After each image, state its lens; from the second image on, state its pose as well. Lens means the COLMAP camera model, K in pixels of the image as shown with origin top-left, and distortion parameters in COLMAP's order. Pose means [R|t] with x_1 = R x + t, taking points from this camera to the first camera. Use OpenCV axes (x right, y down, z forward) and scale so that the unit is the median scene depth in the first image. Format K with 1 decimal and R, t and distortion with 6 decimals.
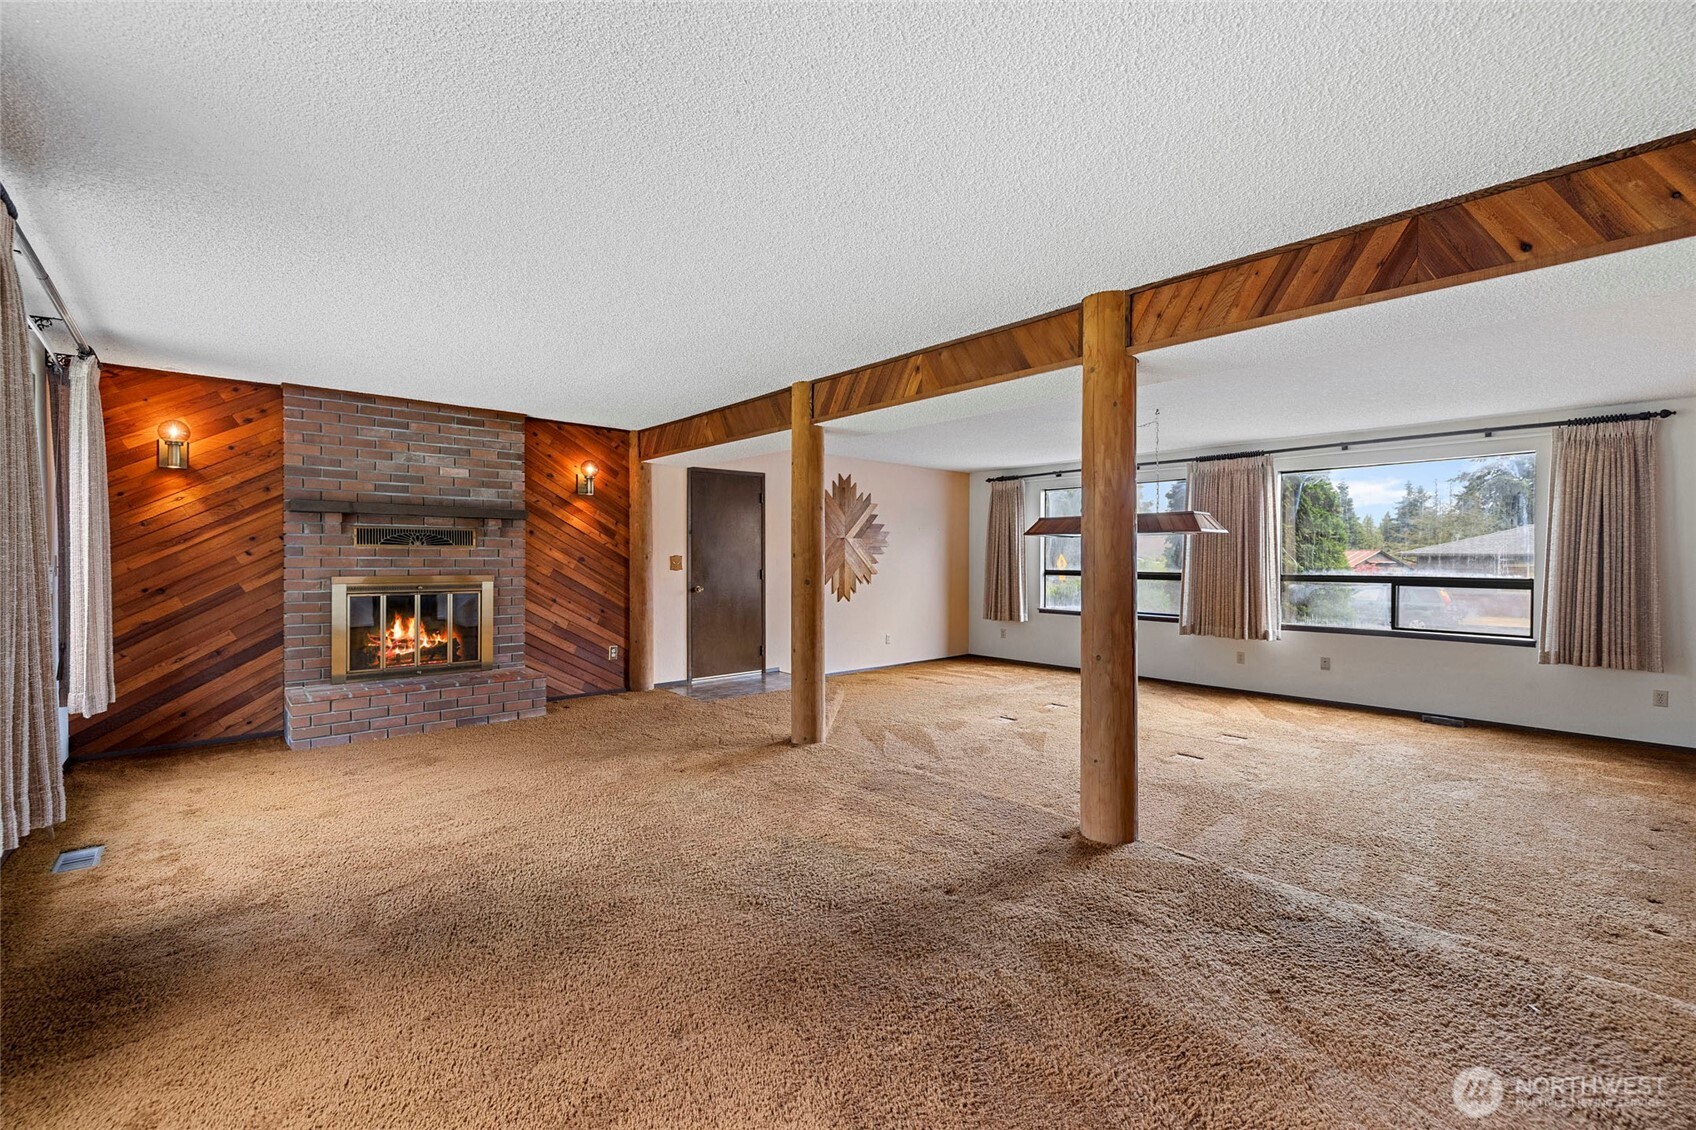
lens RADIAL K [[713.5, 0, 845.5], [0, 713.5, 565.4], [0, 0, 1]] dist [-0.001700, 0.000650]
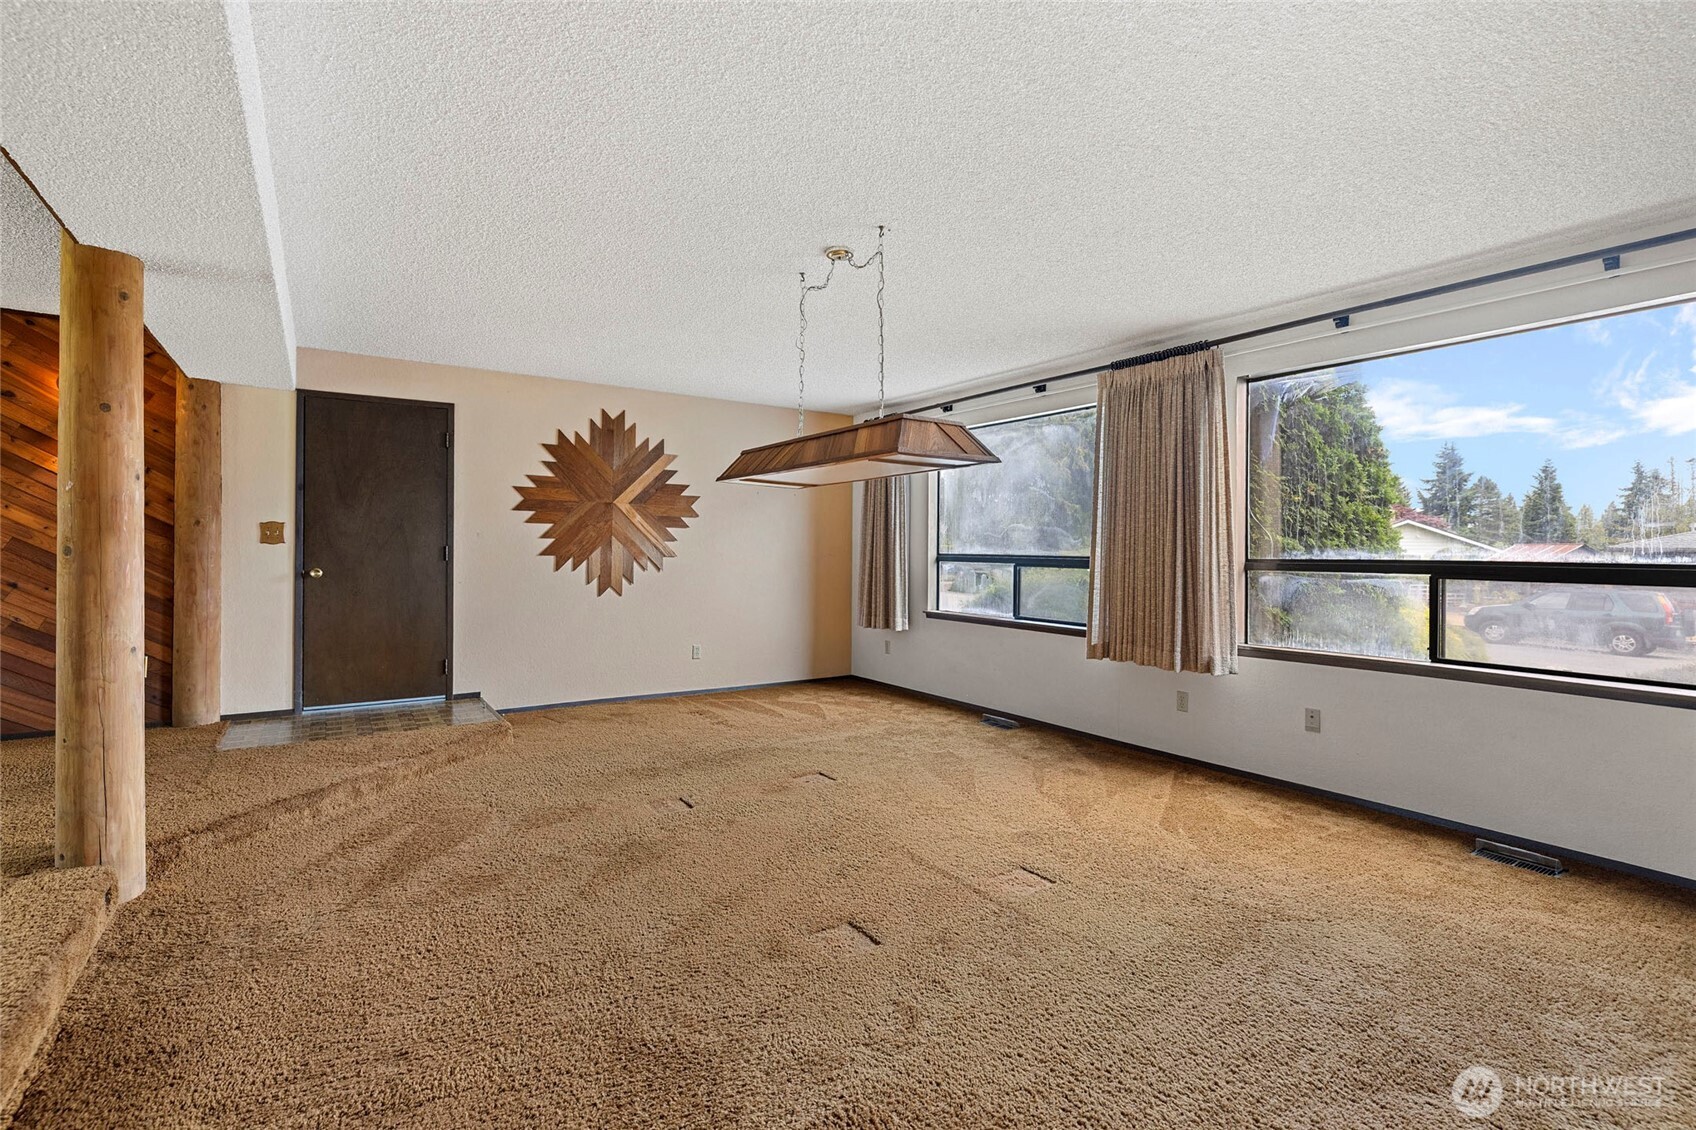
lens RADIAL K [[767.3, 0, 847.3], [0, 767.3, 547.0], [0, 0, 1]] dist [-0.001156, -0.000854]
pose [[0.990892, 0.005901, -0.134527, 0.468354], [-0.008233, 0.999825, -0.016783, 0.020754], [0.134405, 0.017738, 0.990768, 0.432799]]
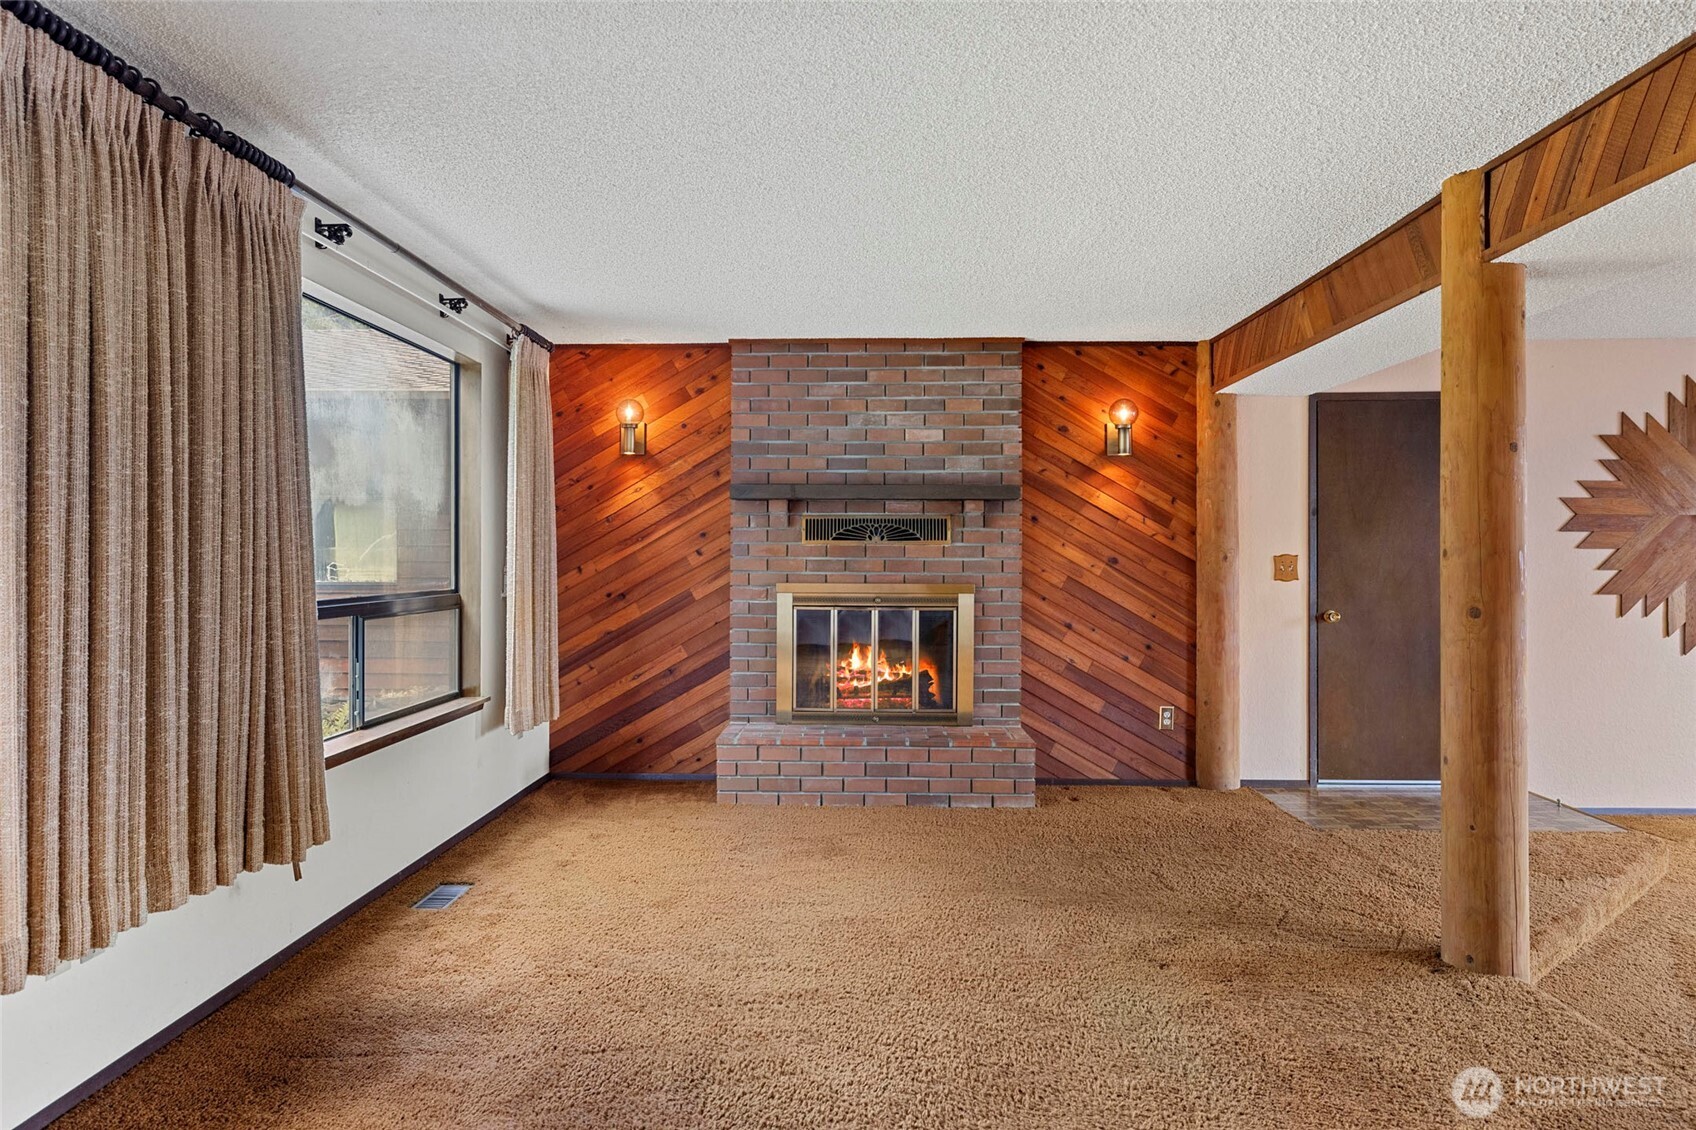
lens RADIAL K [[1051.8, 0, 839.1], [0, 1051.8, 556.7], [0, 0, 1]] dist [-0.001467, 0.003485]
pose [[0.720958, -0.000643, -0.692978, 0.096663], [-0.008204, 0.999922, -0.009463, -0.001911], [0.692930, 0.012507, 0.720897, 0.196437]]
